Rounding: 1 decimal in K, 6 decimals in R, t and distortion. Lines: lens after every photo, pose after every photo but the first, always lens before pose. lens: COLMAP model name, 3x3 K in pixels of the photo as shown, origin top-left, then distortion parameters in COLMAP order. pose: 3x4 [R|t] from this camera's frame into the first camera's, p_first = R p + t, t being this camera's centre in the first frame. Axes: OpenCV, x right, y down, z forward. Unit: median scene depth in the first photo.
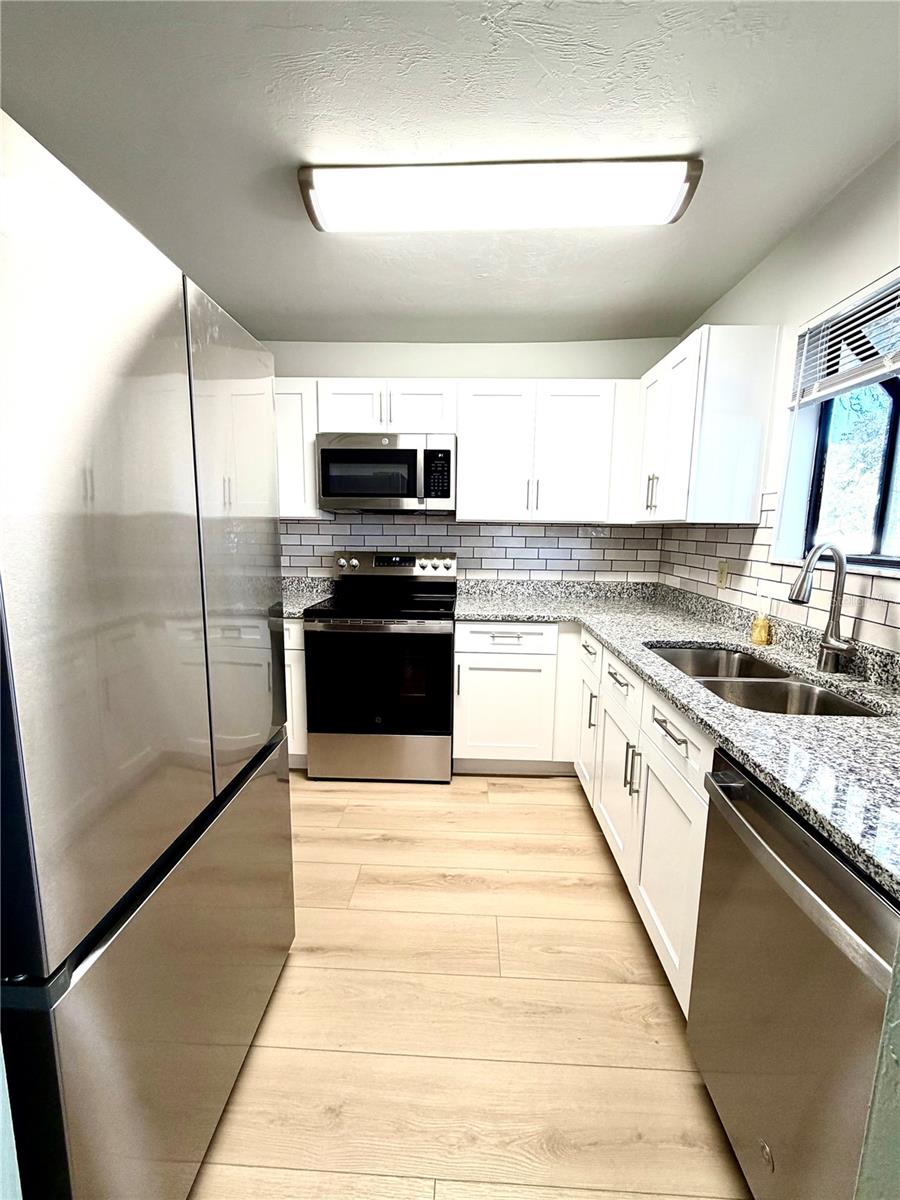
lens RADIAL K [[475.9, 0, 448.6], [0, 475.9, 599.0], [0, 0, 1]] dist [-0.004181, -0.000371]
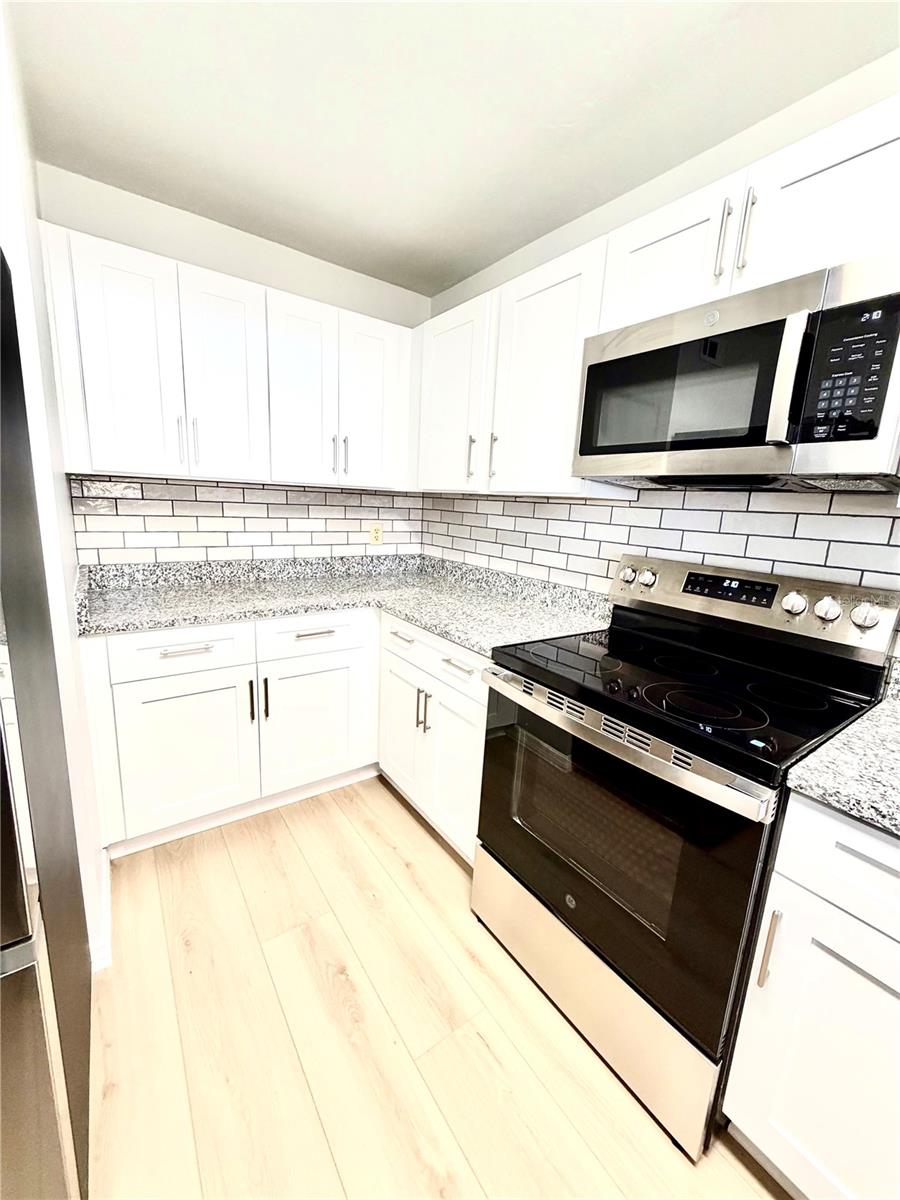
lens RADIAL K [[475.9, 0, 447.5], [0, 475.9, 597.8], [0, 0, 1]] dist [-0.004181, -0.000371]
pose [[0.619807, 0.177122, -0.764505, 0.091928], [-0.156817, 0.982502, 0.100492, -0.085569], [0.768926, 0.057601, 0.636737, 0.549266]]
